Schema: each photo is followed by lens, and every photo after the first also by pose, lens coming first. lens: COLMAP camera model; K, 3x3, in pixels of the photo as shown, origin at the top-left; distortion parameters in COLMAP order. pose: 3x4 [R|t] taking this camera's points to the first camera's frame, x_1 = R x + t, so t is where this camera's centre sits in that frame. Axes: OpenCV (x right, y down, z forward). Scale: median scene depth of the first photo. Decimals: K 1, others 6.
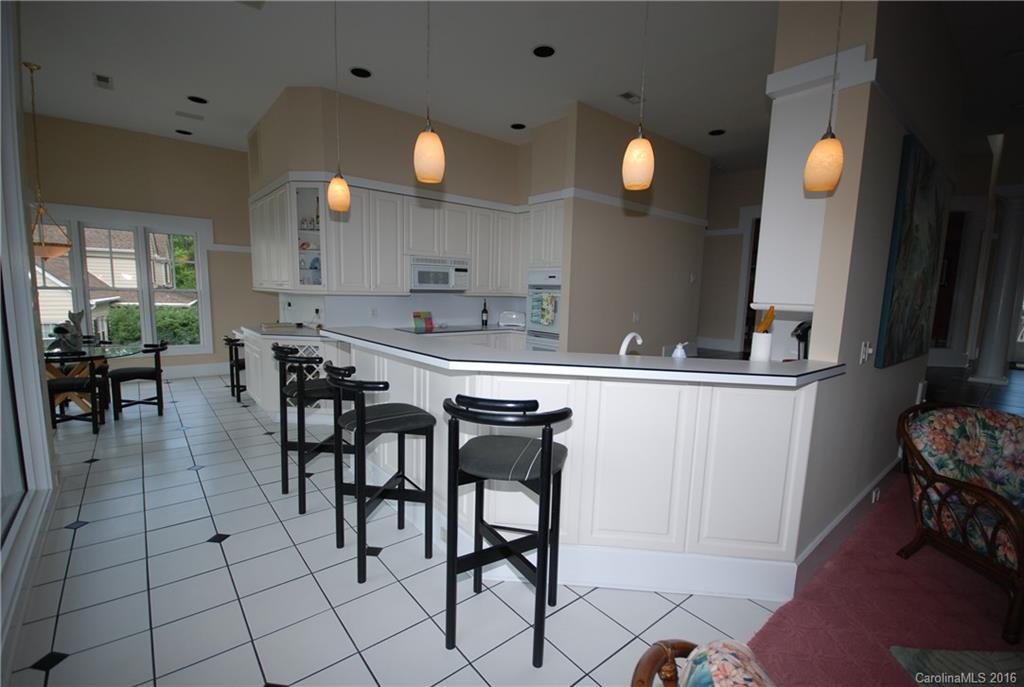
lens RADIAL K [[455.7, 0, 512.0], [0, 455.7, 343.5], [0, 0, 1]] dist [-0.005236, -0.000550]
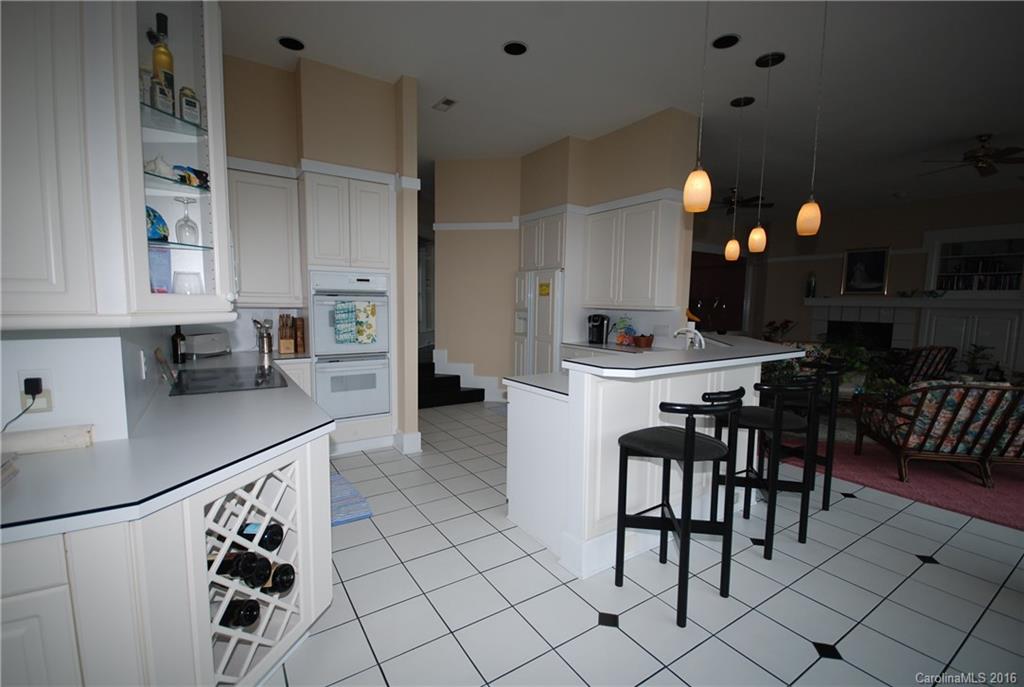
lens RADIAL K [[443.1, 0, 522.4], [0, 443.1, 346.9], [0, 0, 1]] dist [0.018583, -0.015300]
pose [[0.099184, -0.123743, 0.987345, -1.447418], [0.106278, 0.987879, 0.113134, -0.204566], [-0.989377, 0.093712, 0.111133, 1.477537]]
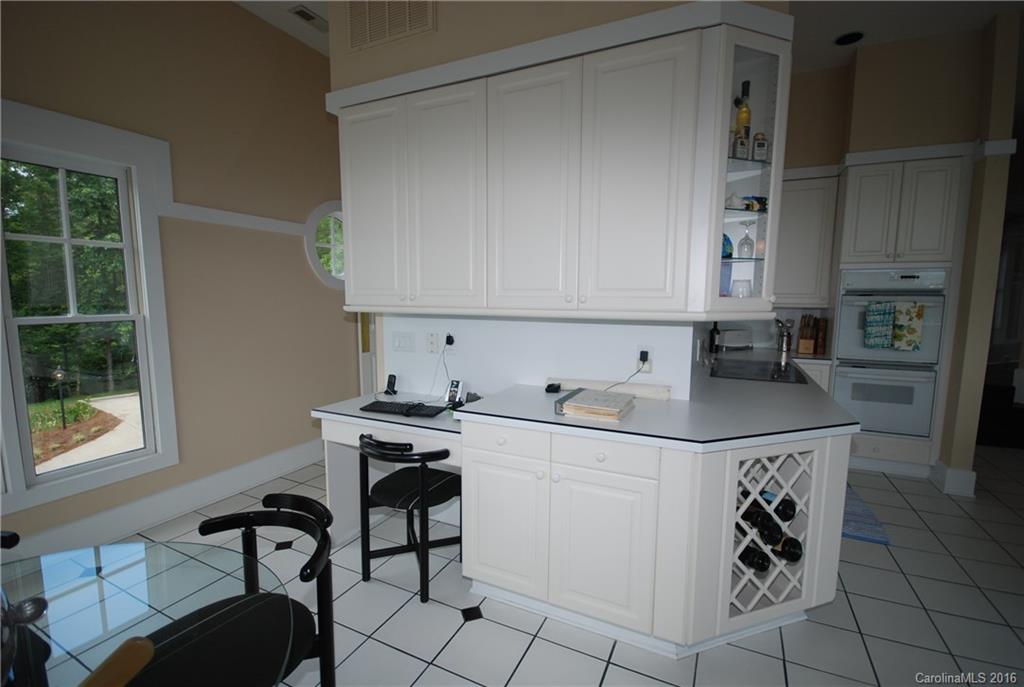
lens RADIAL K [[443.1, 0, 522.4], [0, 443.1, 346.9], [0, 0, 1]] dist [0.018583, -0.015300]
pose [[0.910141, -0.066166, 0.408981, -1.571907], [0.065943, 0.997716, 0.014664, -0.205528], [-0.409017, 0.013623, 0.912425, 1.432614]]
